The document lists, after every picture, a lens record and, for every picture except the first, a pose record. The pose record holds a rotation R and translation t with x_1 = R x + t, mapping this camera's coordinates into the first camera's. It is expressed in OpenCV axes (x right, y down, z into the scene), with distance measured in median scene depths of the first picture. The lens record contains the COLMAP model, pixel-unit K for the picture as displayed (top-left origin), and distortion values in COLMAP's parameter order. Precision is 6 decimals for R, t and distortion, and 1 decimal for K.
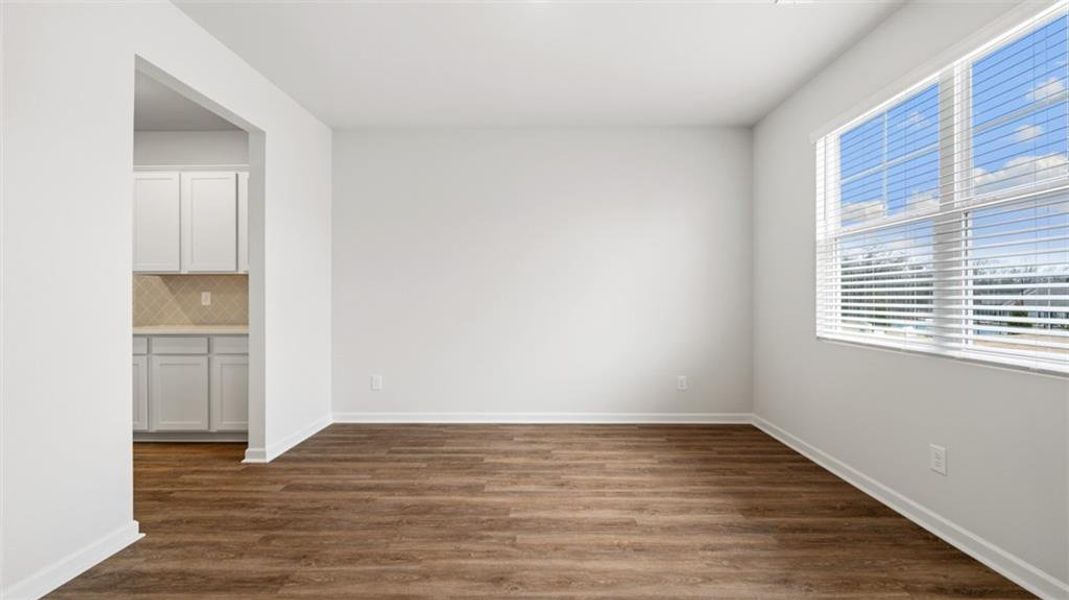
lens RADIAL K [[423.1, 0, 538.2], [0, 423.1, 301.5], [0, 0, 1]] dist [-0.001007, -0.000009]
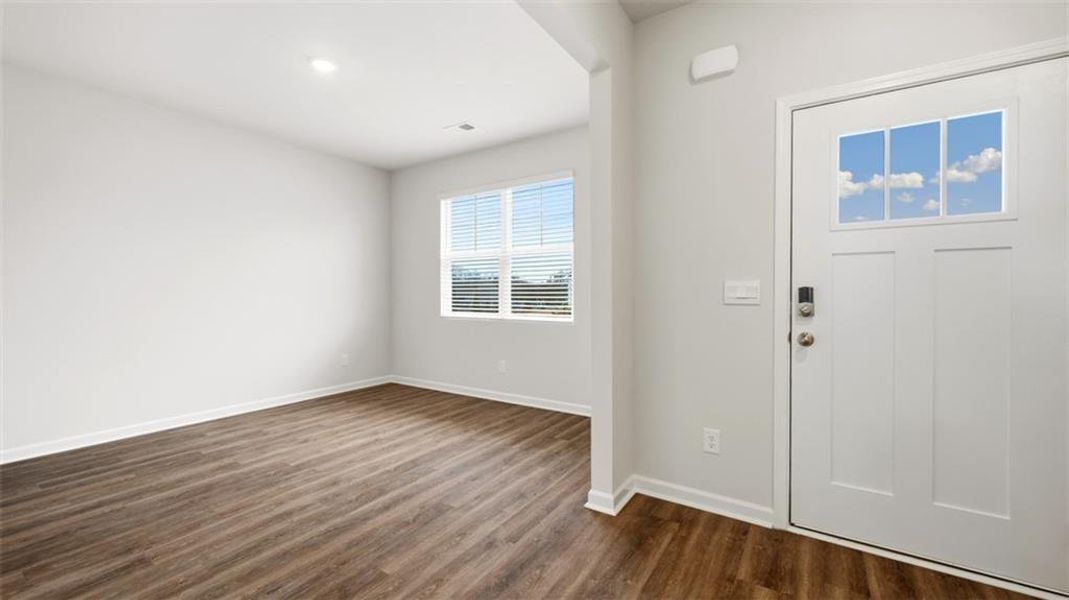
lens RADIAL K [[423.1, 0, 535.5], [0, 423.1, 296.2], [0, 0, 1]] dist [-0.001007, -0.000009]
pose [[0.542633, -0.006838, 0.839942, -0.660584], [0.008610, 0.999960, 0.002578, 0.003104], [-0.839926, 0.005833, 0.542670, -0.277575]]
